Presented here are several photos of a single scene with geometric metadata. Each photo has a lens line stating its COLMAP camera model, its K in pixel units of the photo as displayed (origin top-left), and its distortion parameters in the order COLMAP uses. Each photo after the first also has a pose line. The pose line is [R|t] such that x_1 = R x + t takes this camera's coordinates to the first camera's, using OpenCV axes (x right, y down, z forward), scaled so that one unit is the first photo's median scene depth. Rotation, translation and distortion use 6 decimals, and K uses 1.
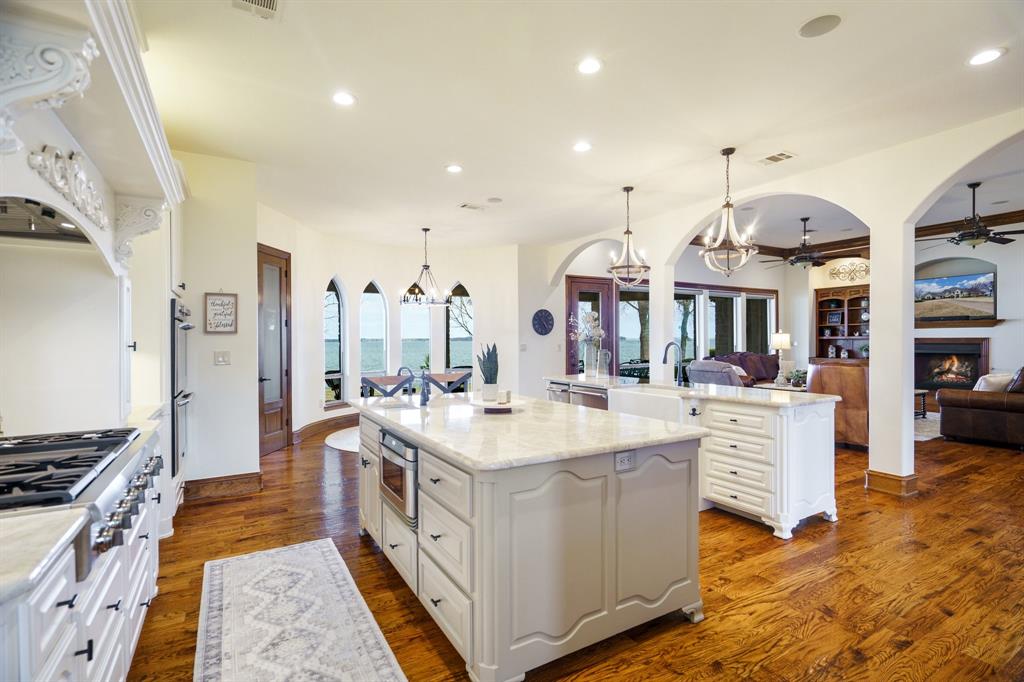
lens RADIAL K [[484.6, 0, 505.2], [0, 484.6, 339.7], [0, 0, 1]] dist [0.000488, 0.000287]
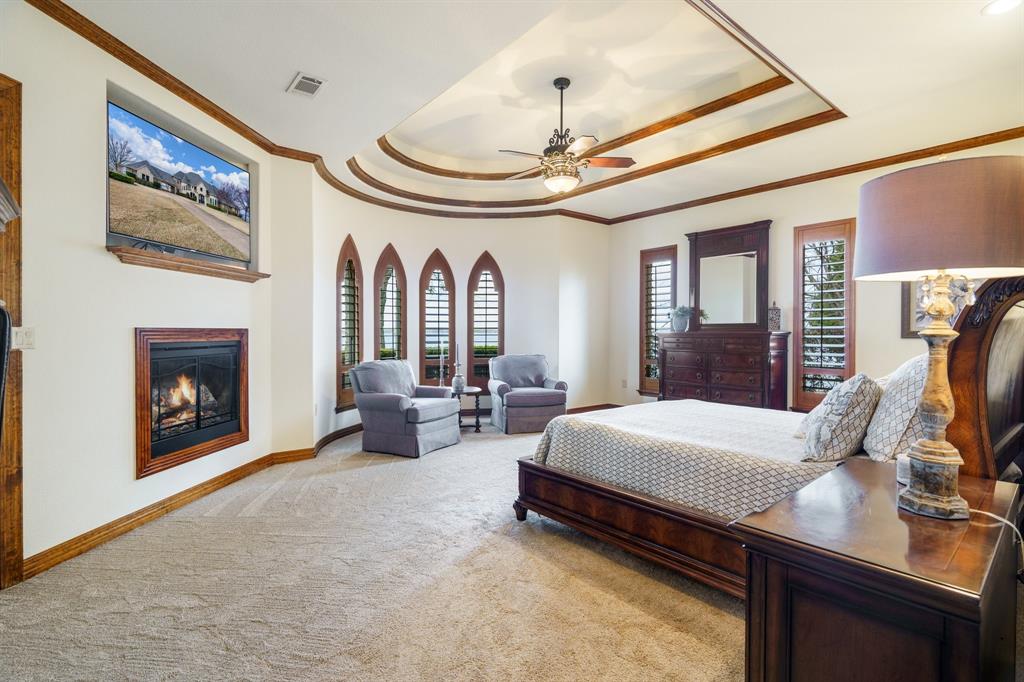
lens RADIAL K [[493.3, 0, 515.7], [0, 493.3, 333.1], [0, 0, 1]] dist [0.000678, 0.000177]
pose [[-0.821285, -0.003380, 0.570508, 1.489520], [-0.003641, 0.999993, 0.000683, 0.057961], [-0.570506, -0.001517, -0.821292, 3.659305]]
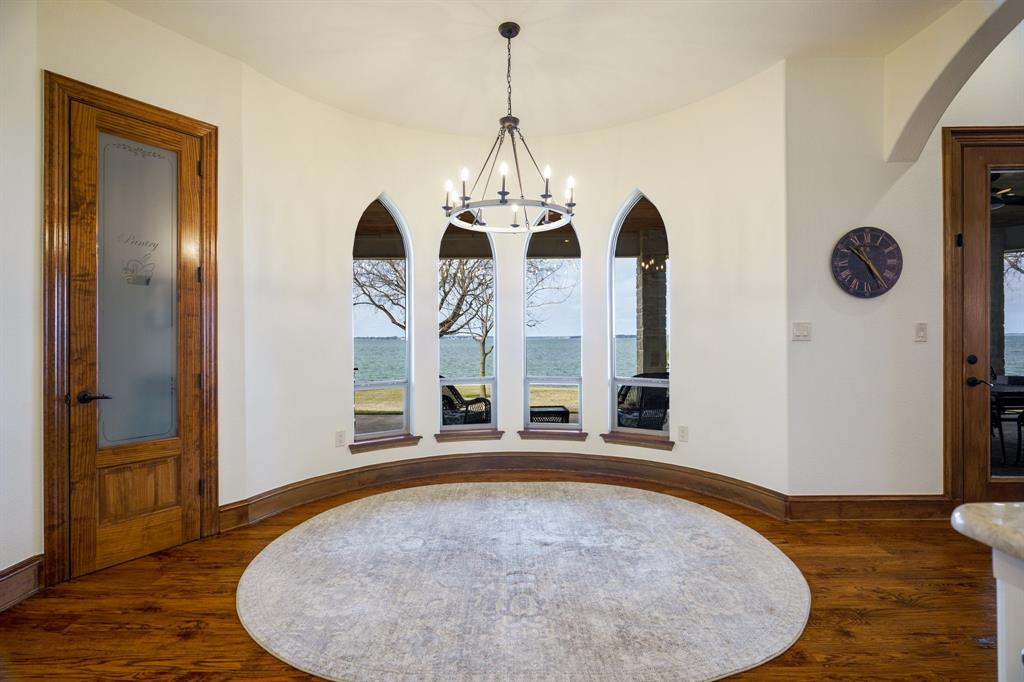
lens RADIAL K [[491.9, 0, 489.7], [0, 491.9, 341.1], [0, 0, 1]] dist [0.001510, 0.000446]
pose [[0.862383, -0.001181, -0.506256, 0.059614], [0.002580, 0.999995, 0.002061, 0.061391], [0.506250, -0.003084, 0.862381, 1.504705]]
